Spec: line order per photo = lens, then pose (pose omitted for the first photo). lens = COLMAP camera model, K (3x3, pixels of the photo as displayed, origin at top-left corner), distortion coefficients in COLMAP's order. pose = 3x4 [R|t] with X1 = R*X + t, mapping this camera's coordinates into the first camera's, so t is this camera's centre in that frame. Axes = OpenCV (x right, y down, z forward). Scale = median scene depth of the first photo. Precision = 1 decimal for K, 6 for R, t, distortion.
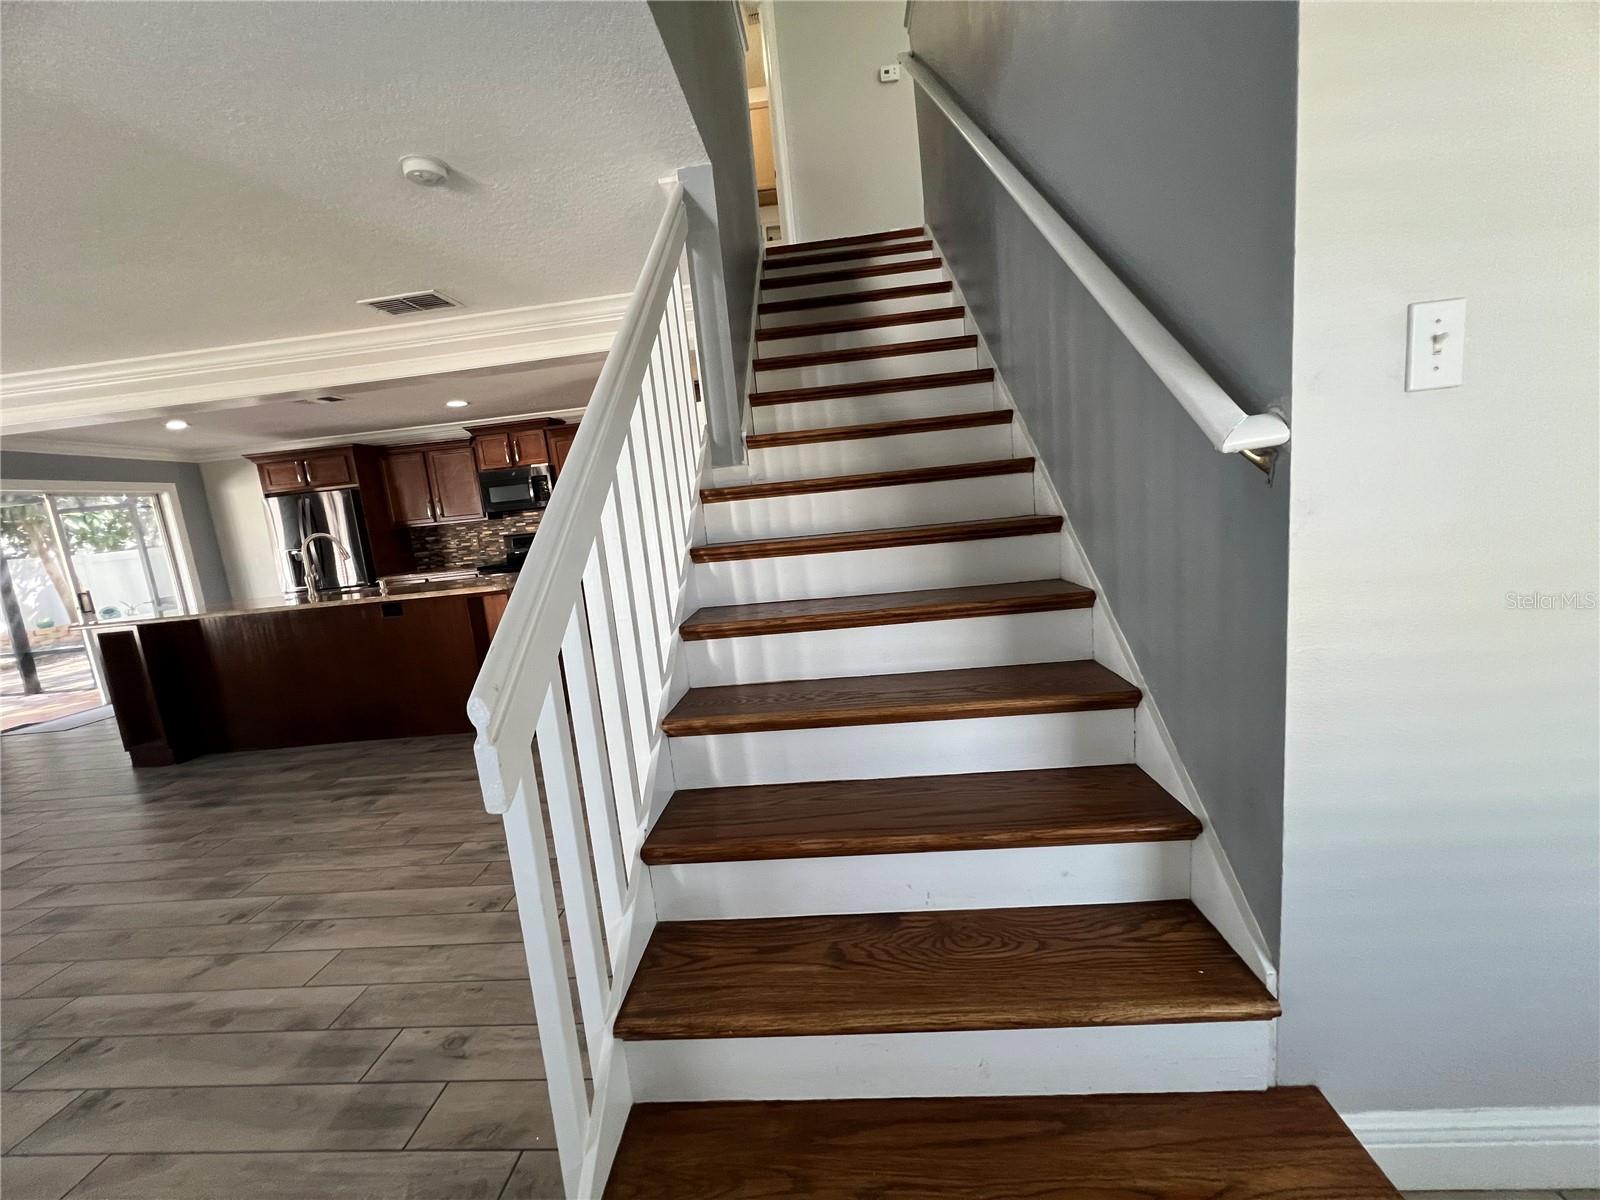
lens RADIAL K [[639.9, 0, 801.7], [0, 639.9, 605.8], [0, 0, 1]] dist [-0.001351, 0.000490]
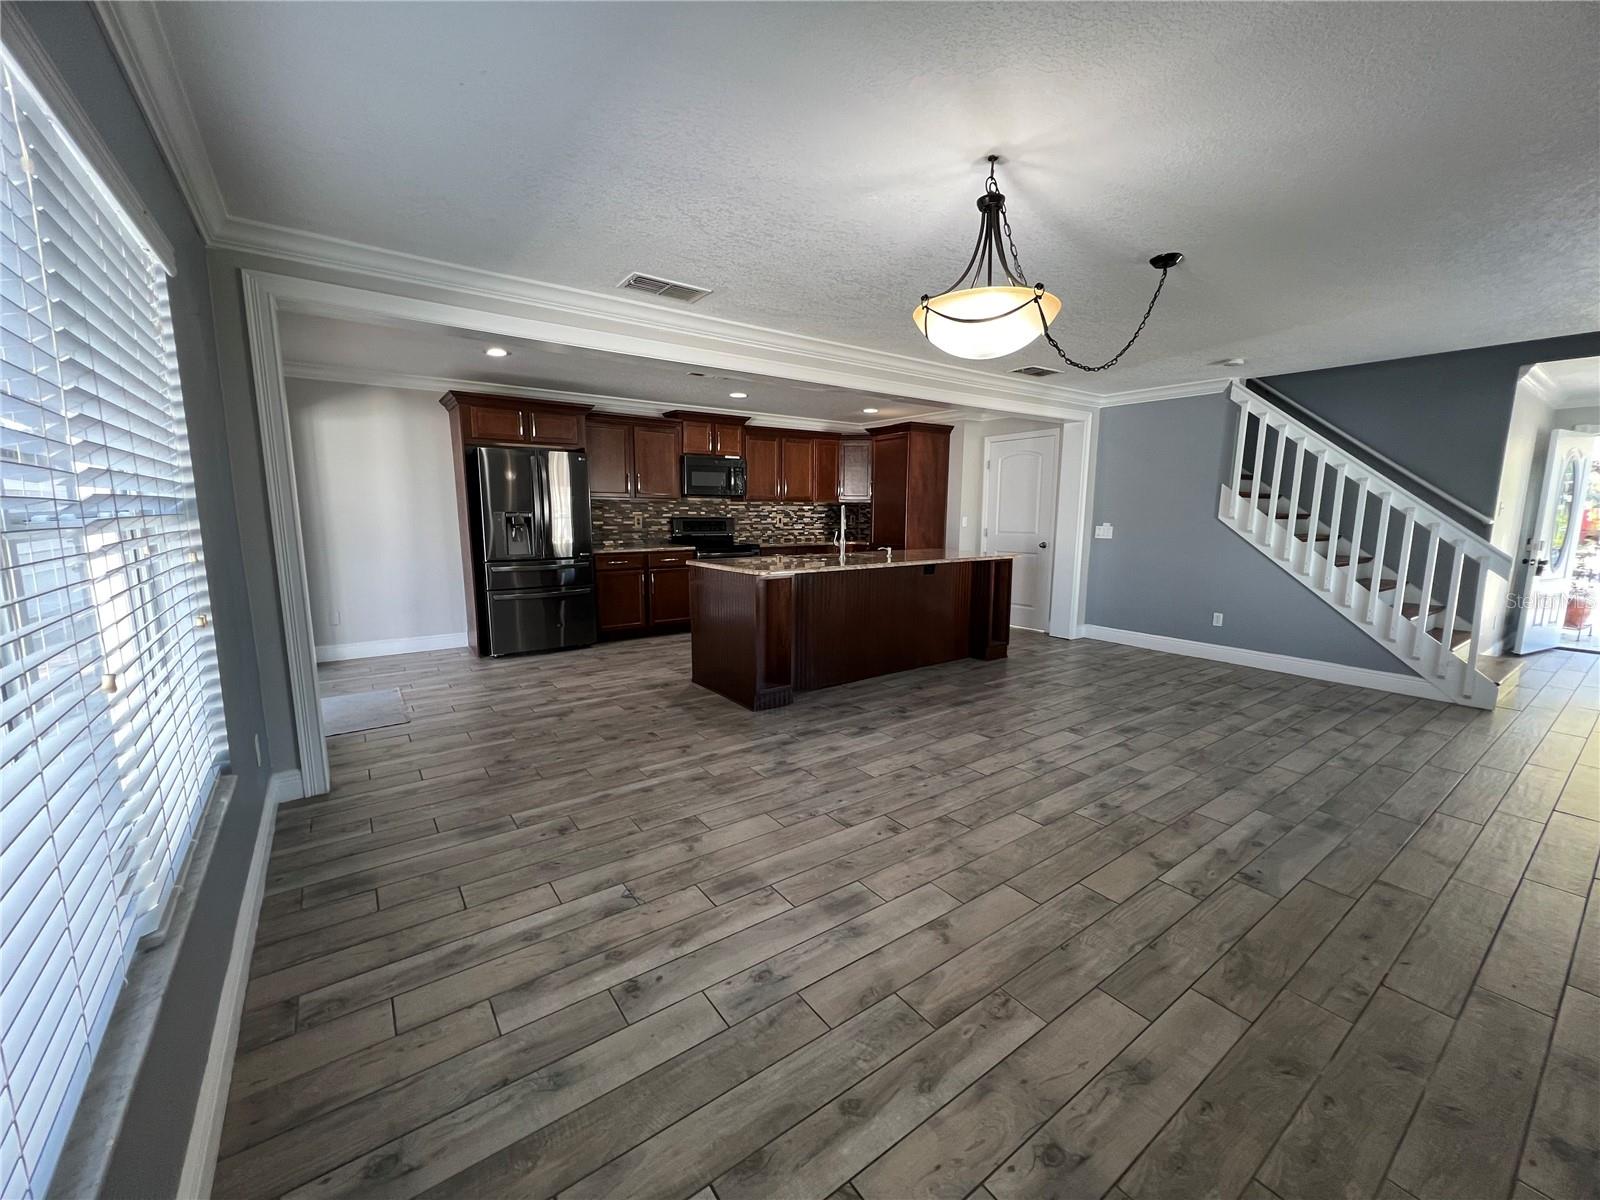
lens RADIAL K [[641.3, 0, 801.3], [0, 641.3, 604.9], [0, 0, 1]] dist [-0.002356, 0.000792]
pose [[0.765783, 0.003983, 0.643087, -2.137782], [0.019605, 0.999371, -0.029535, 0.143276], [-0.642801, 0.035225, 0.765223, 0.186334]]
